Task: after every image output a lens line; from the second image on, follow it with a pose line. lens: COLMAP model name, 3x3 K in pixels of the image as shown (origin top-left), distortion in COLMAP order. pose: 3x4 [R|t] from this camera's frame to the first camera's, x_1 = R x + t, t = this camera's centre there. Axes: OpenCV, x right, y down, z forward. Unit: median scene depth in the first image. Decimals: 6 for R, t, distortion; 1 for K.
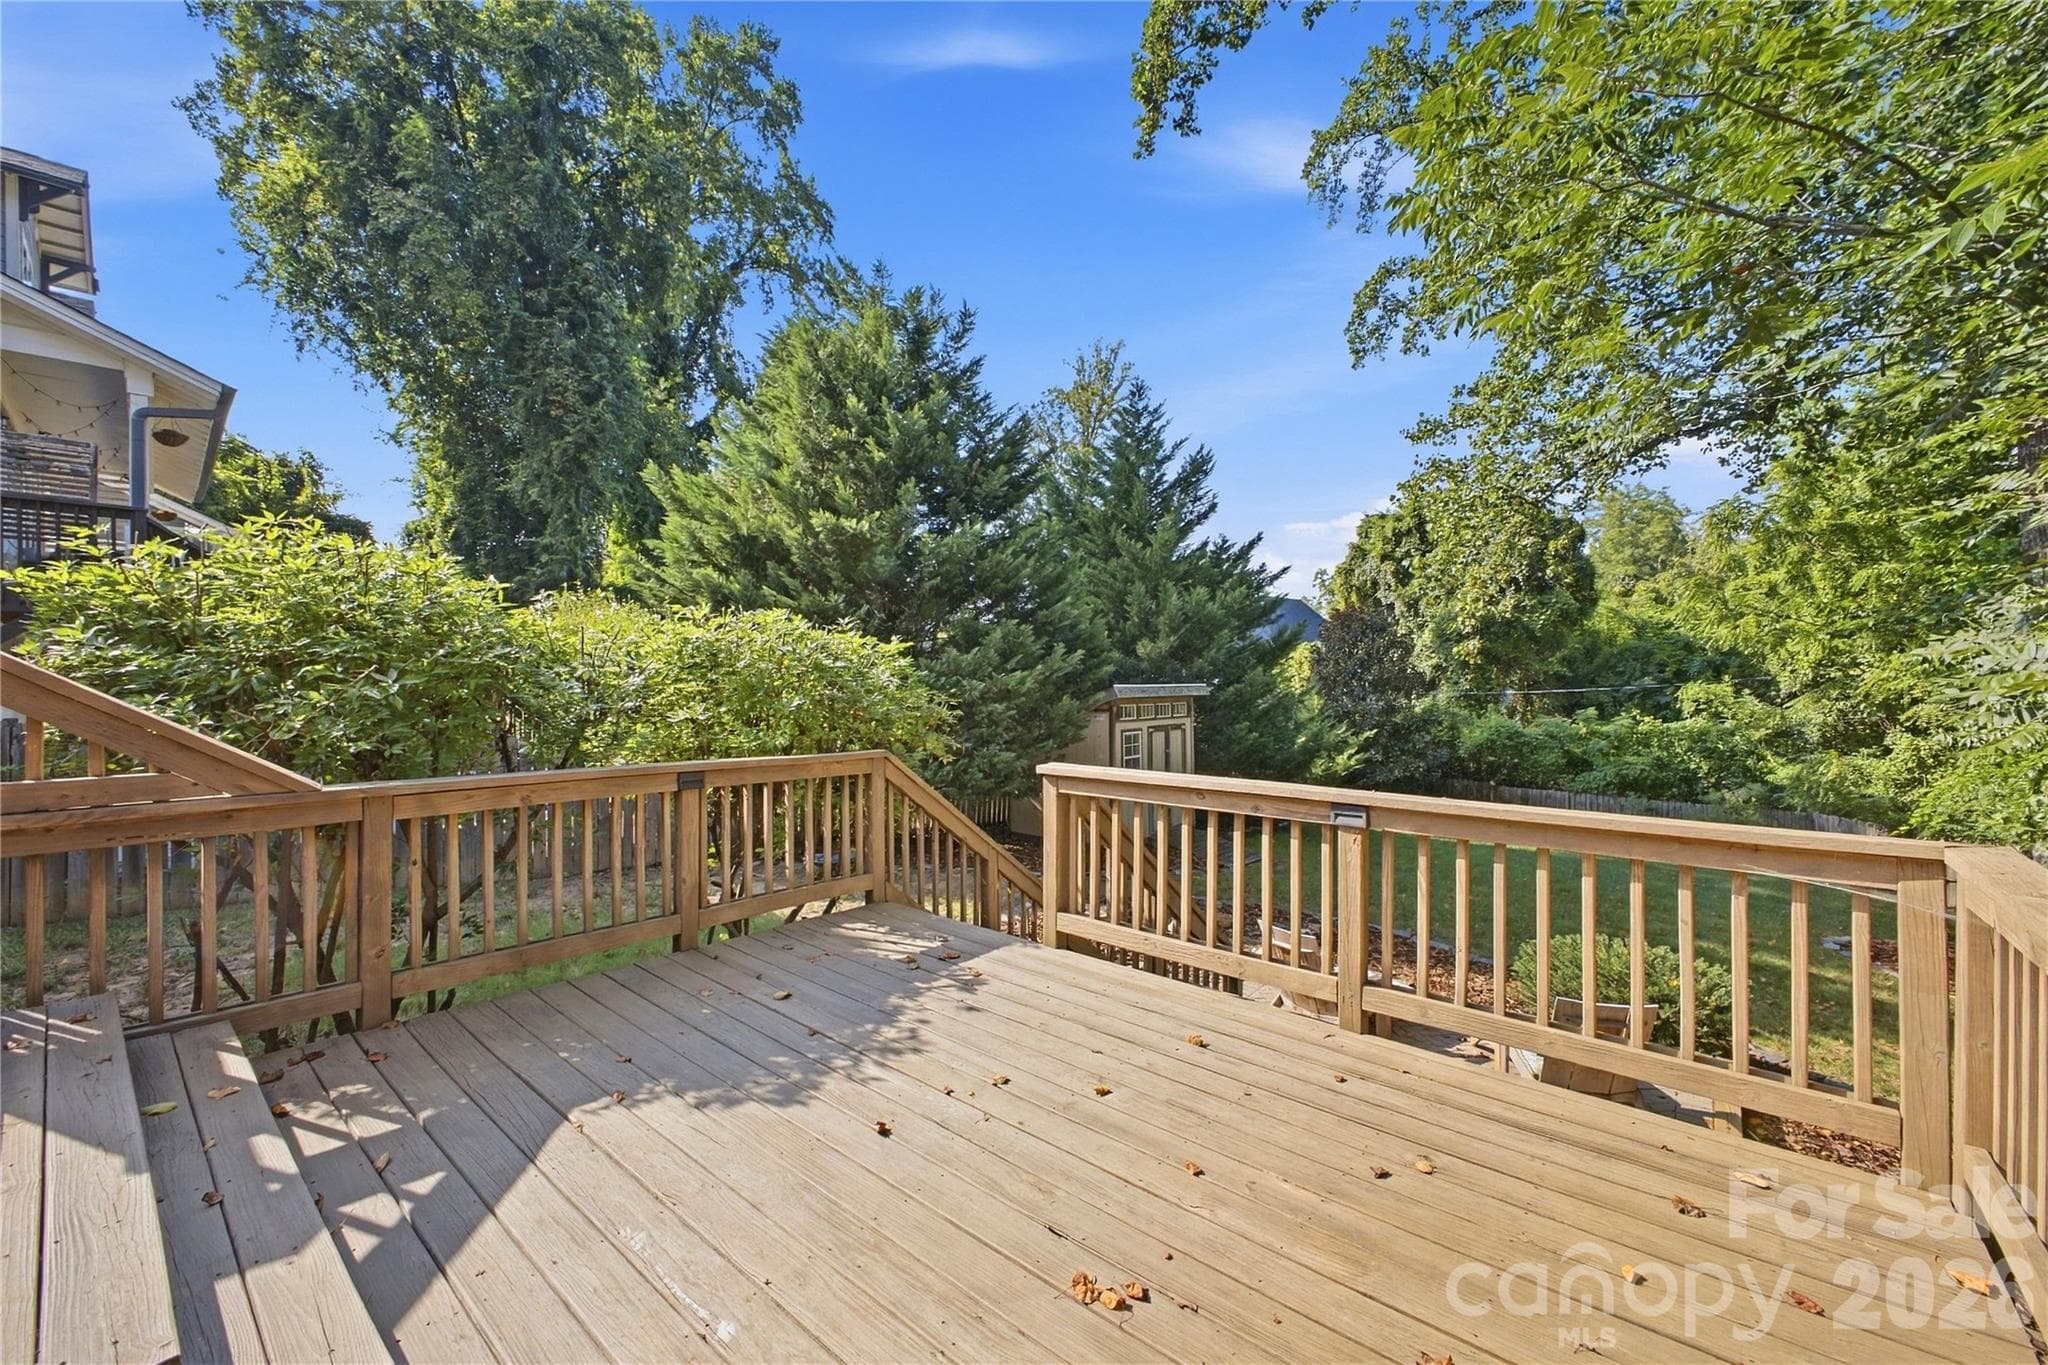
lens RADIAL K [[815.2, 0, 984.8], [0, 815.2, 692.4], [0, 0, 1]] dist [-0.002114, -0.000242]
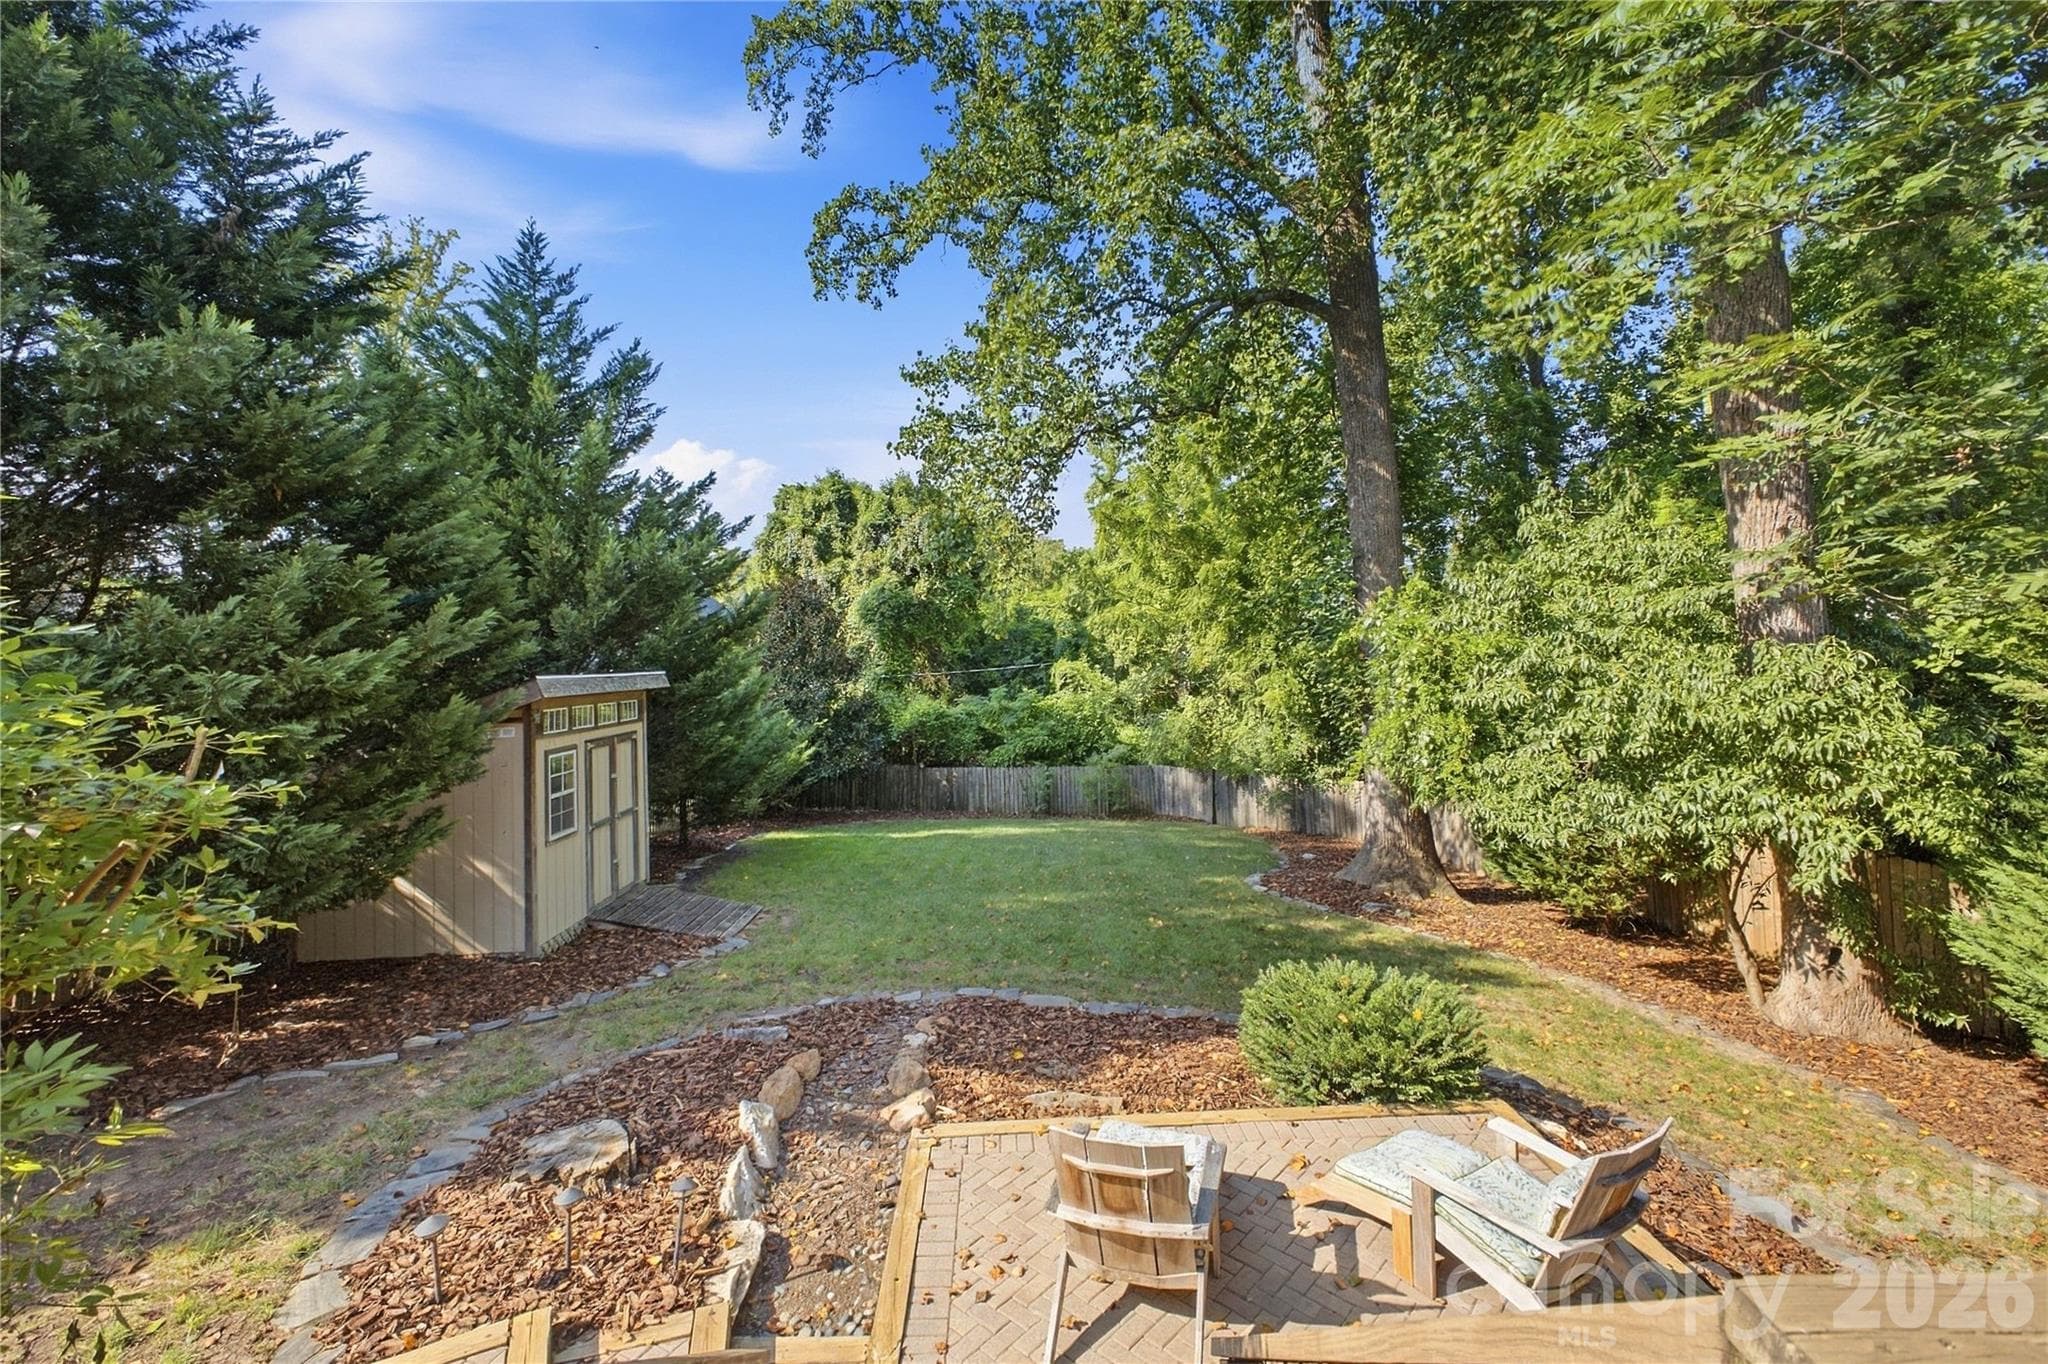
lens RADIAL K [[854.1, 0, 1023.5], [0, 854.1, 630.2], [0, 0, 1]] dist [-0.007770, -0.000378]
pose [[0.714322, 0.007373, 0.699778, -0.014769], [0.034680, 0.998343, -0.045920, -0.001006], [-0.698957, 0.057070, 0.712883, 0.229325]]
